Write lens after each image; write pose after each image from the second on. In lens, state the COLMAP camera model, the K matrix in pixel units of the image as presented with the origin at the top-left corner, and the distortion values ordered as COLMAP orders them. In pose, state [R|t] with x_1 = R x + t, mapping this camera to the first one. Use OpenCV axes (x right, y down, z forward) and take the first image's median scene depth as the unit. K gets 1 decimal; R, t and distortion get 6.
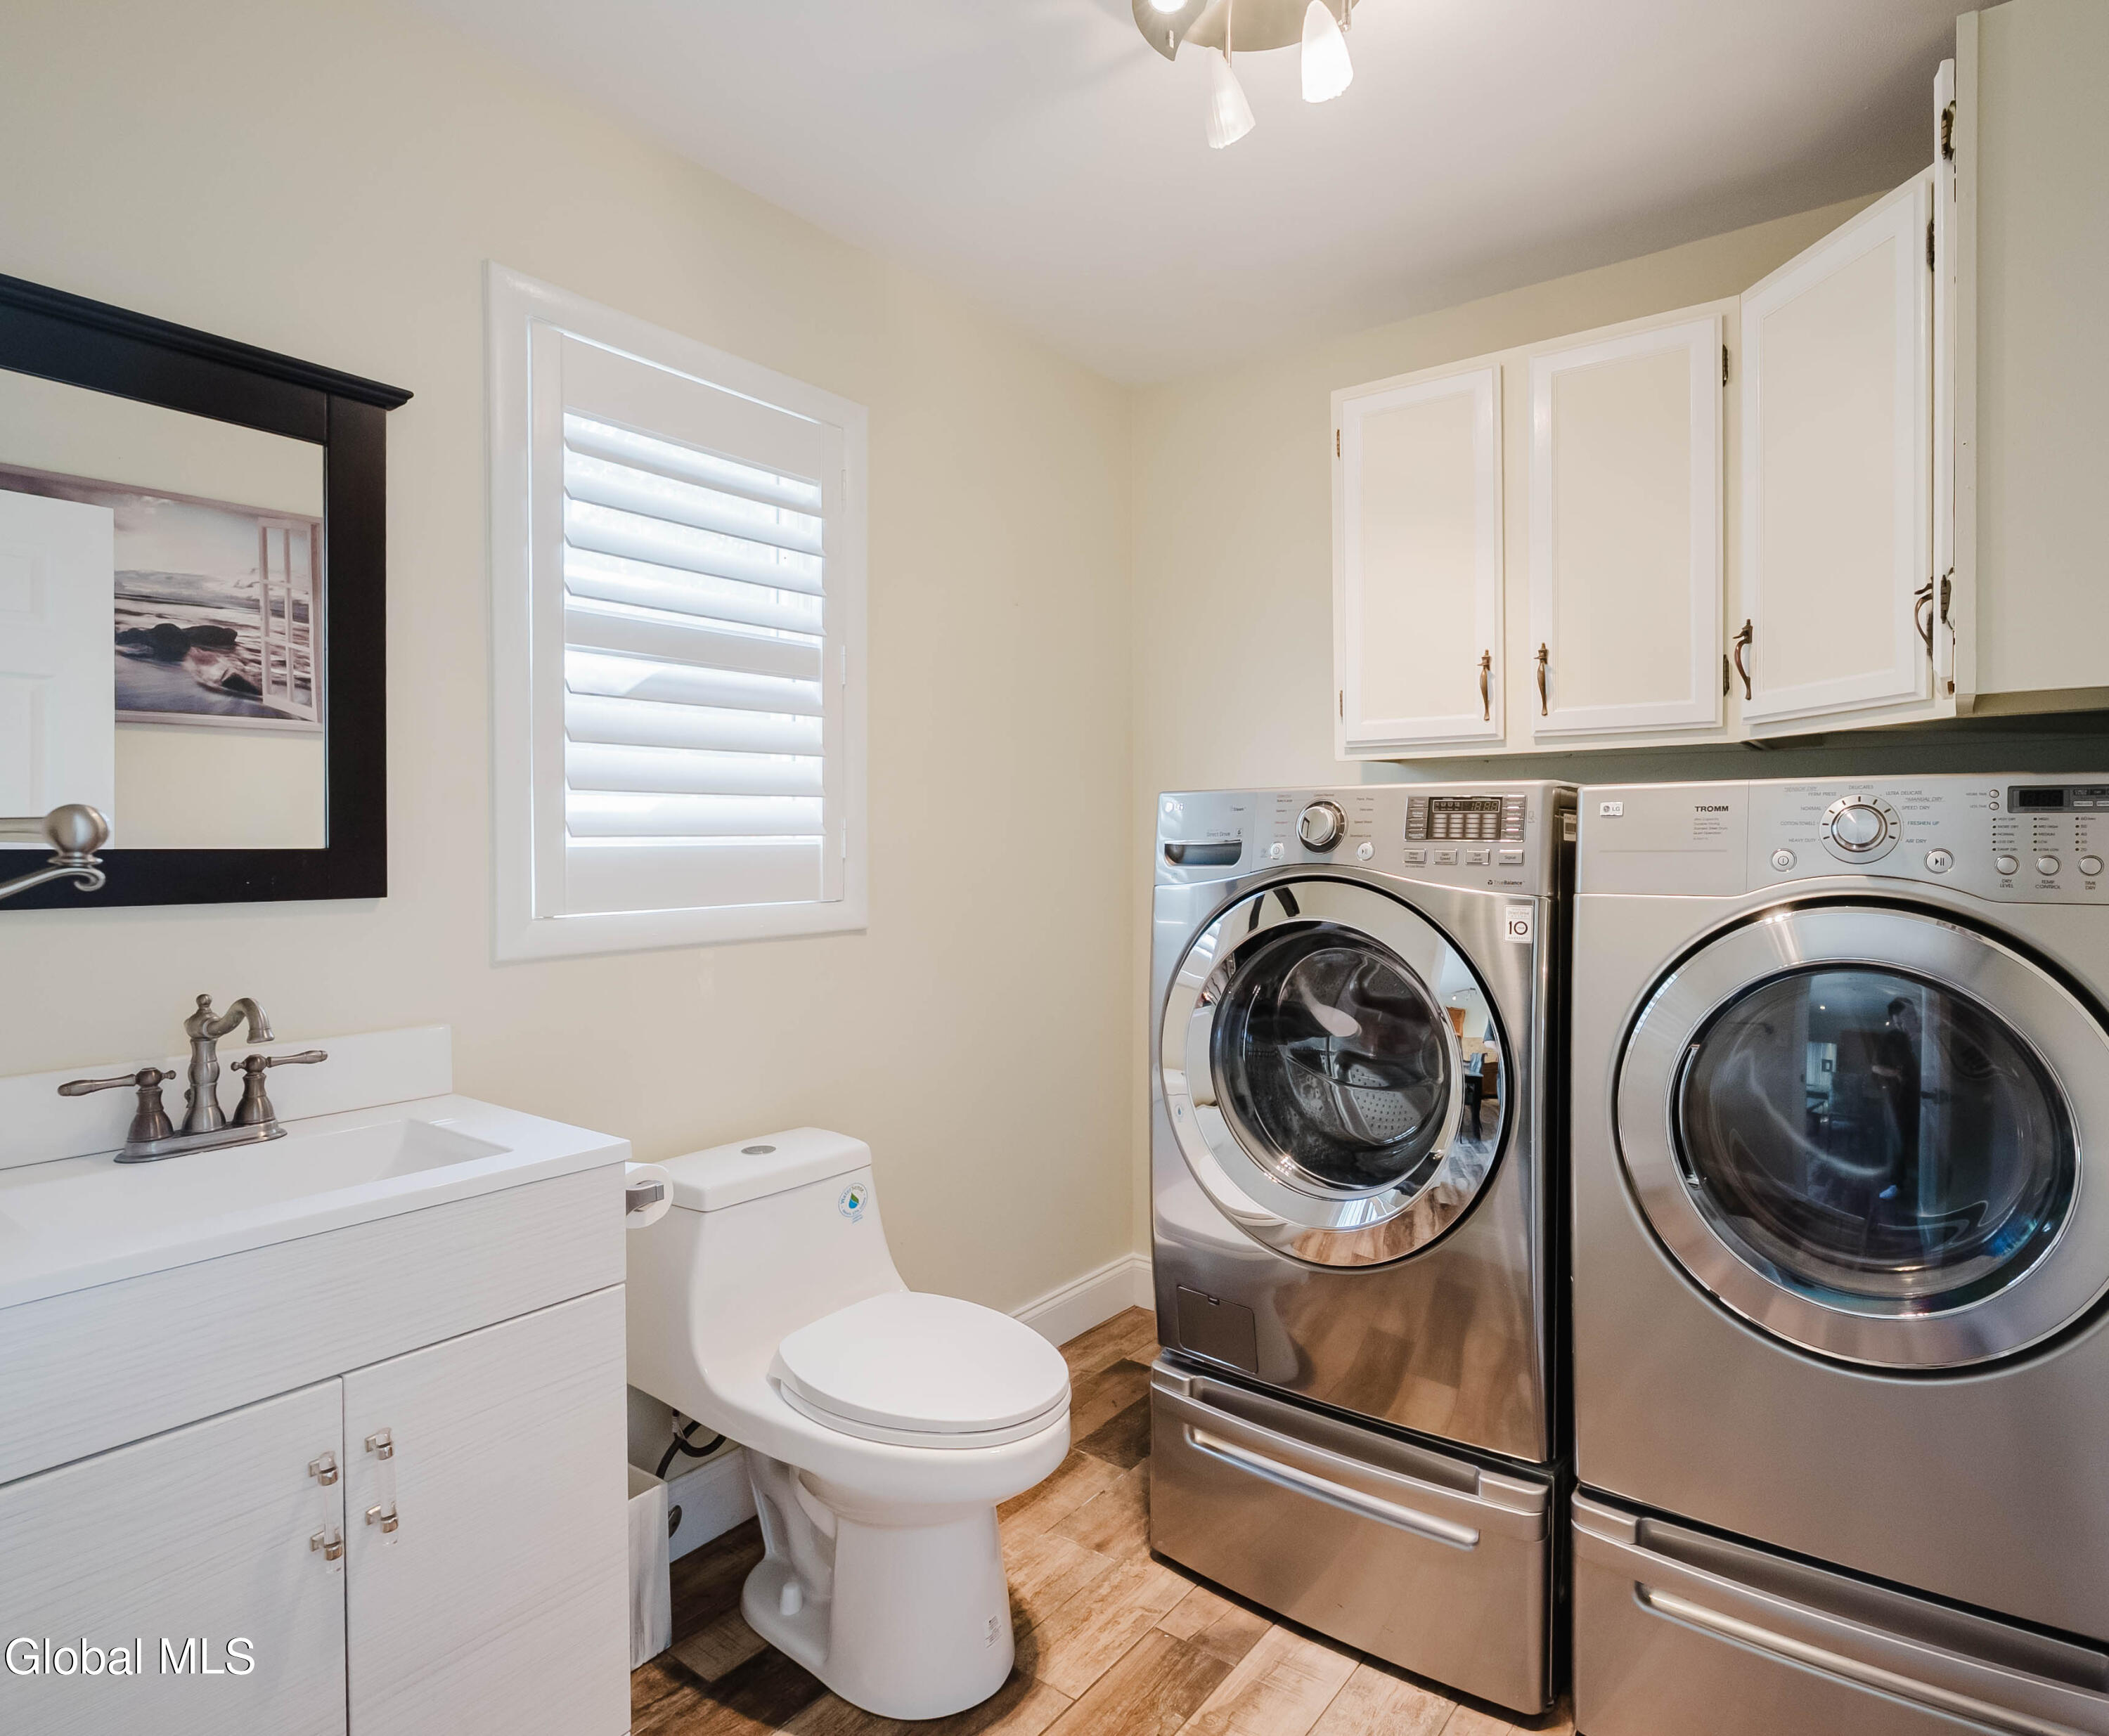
lens RADIAL K [[1249.7, 0, 1054.5], [0, 1249.7, 868.0], [0, 0, 1]] dist [-0.001541, -0.000203]
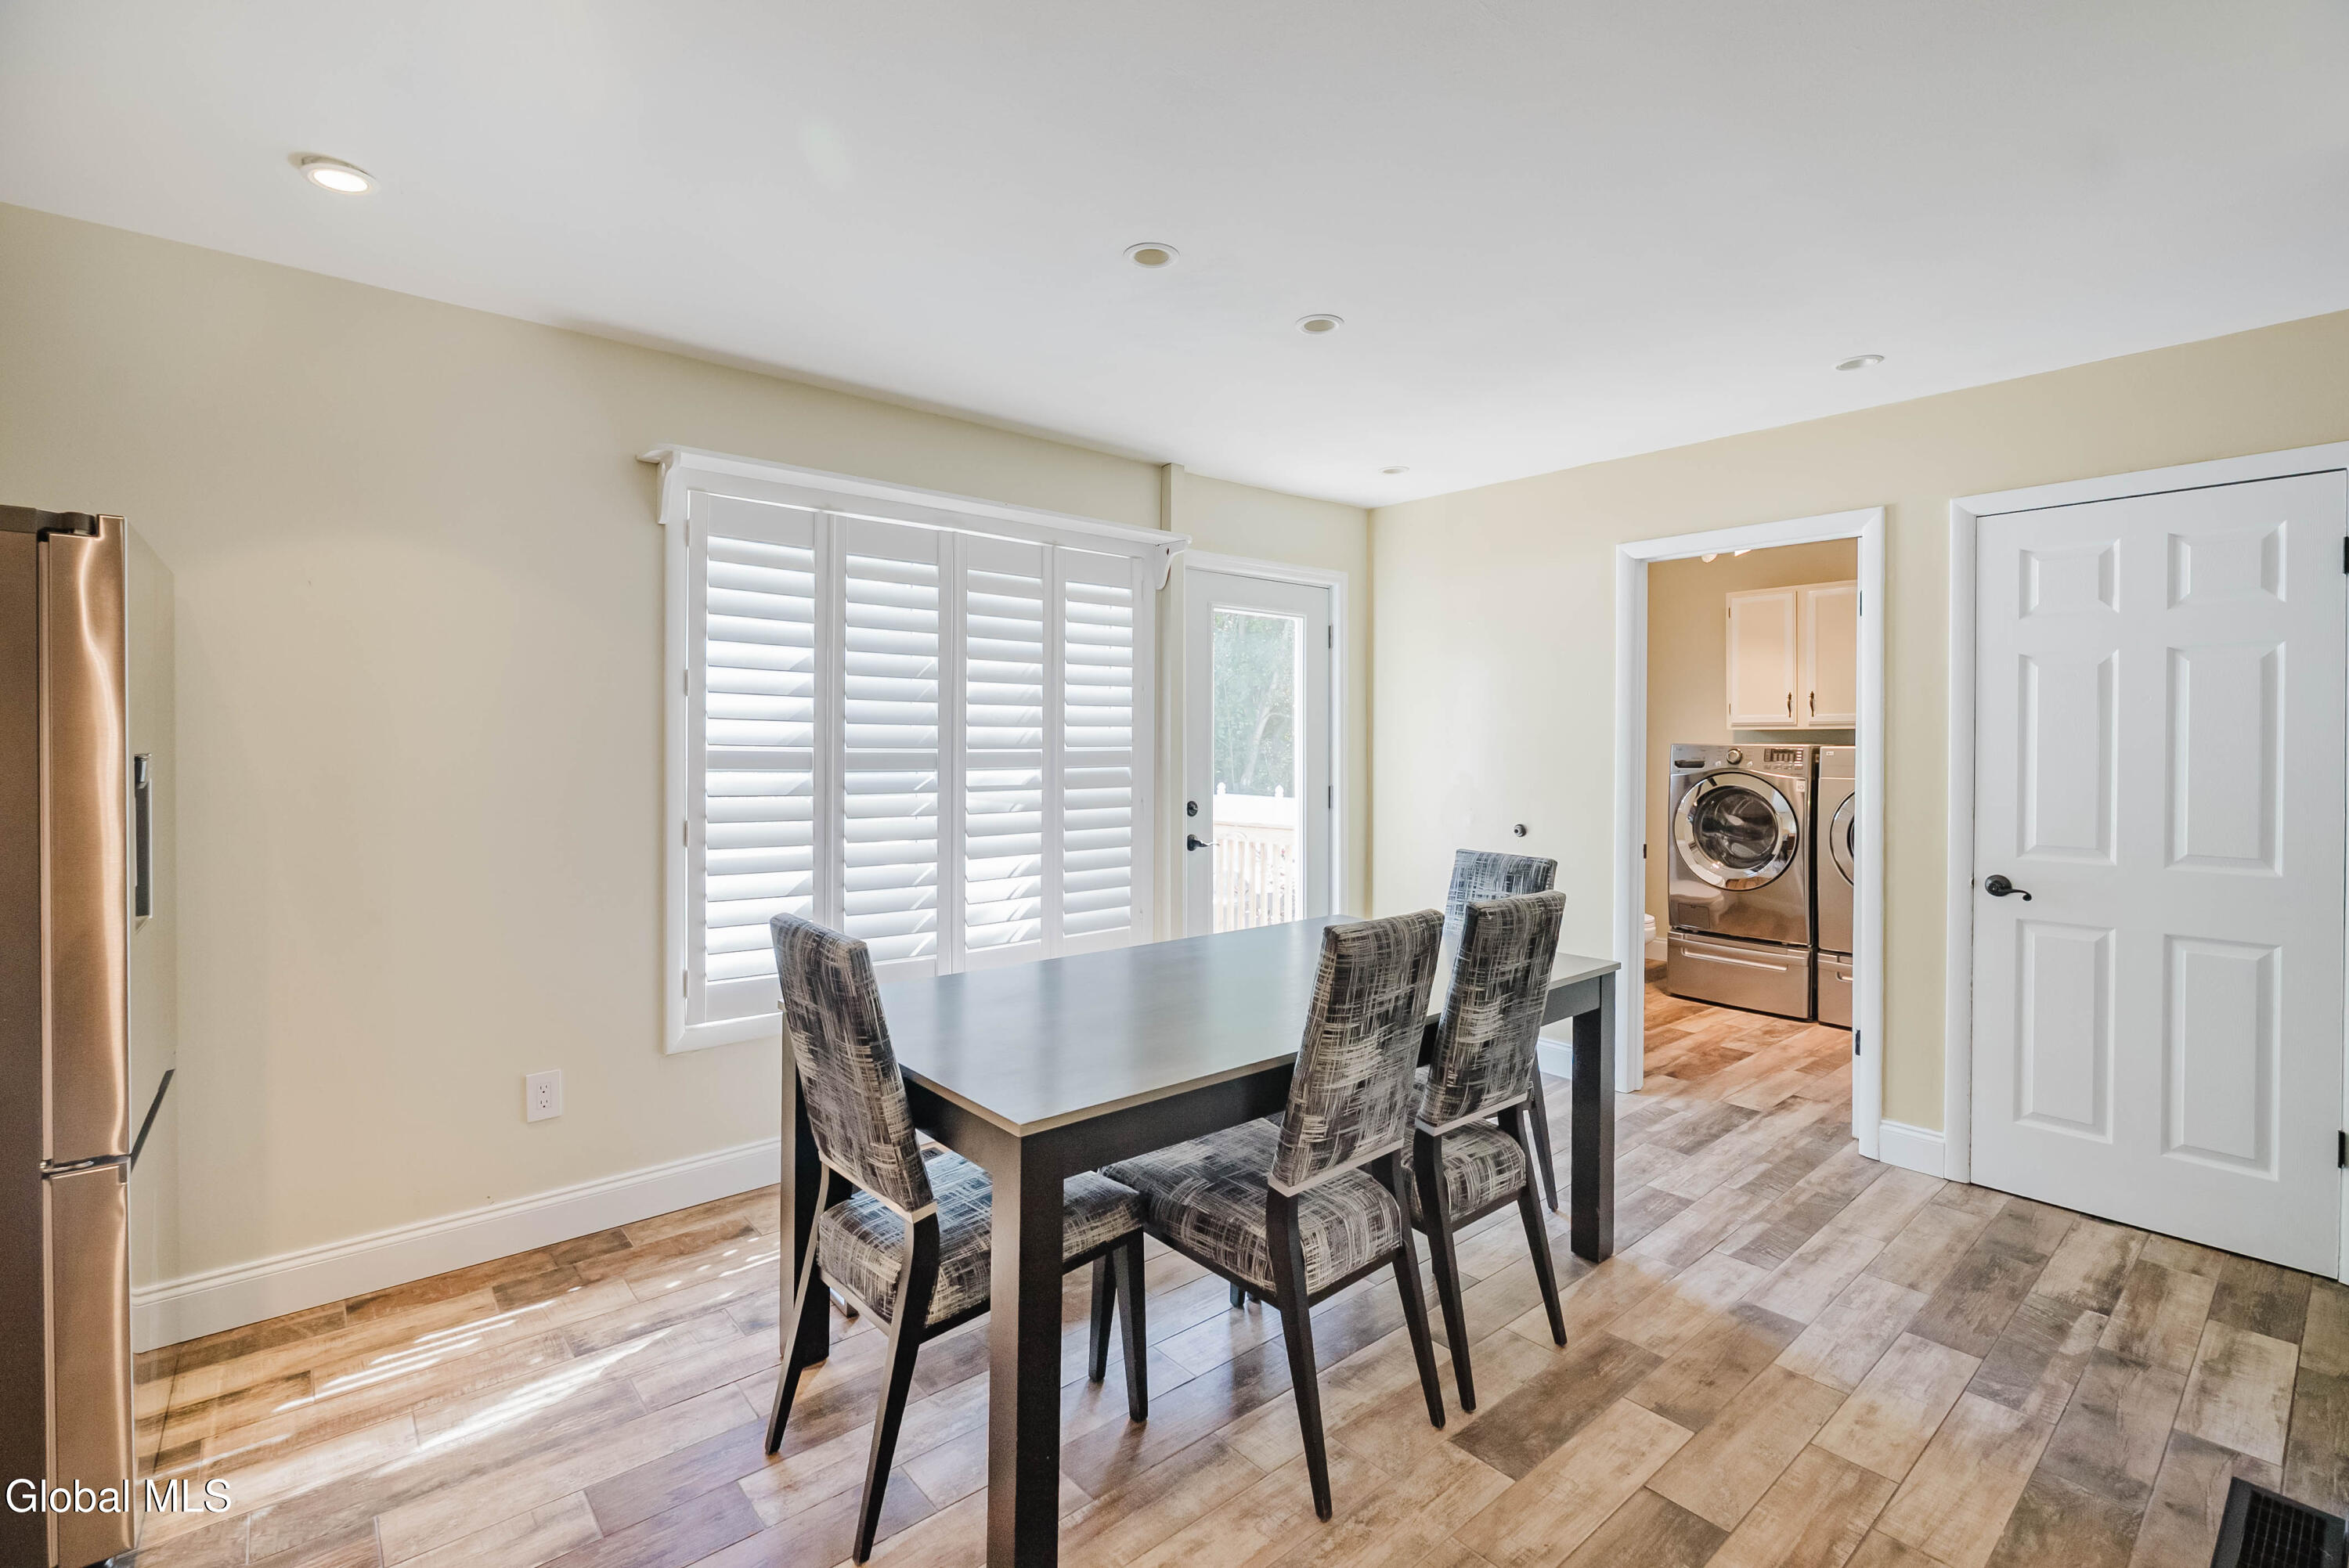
lens RADIAL K [[1075.6, 0, 1169.8], [0, 1075.6, 751.9], [0, 0, 1]] dist [-0.002706, -0.000102]
pose [[0.982436, 0.005830, -0.186507, -0.716522], [-0.009859, 0.999737, -0.020683, 0.026365], [0.186337, 0.022158, 0.982236, -2.039861]]
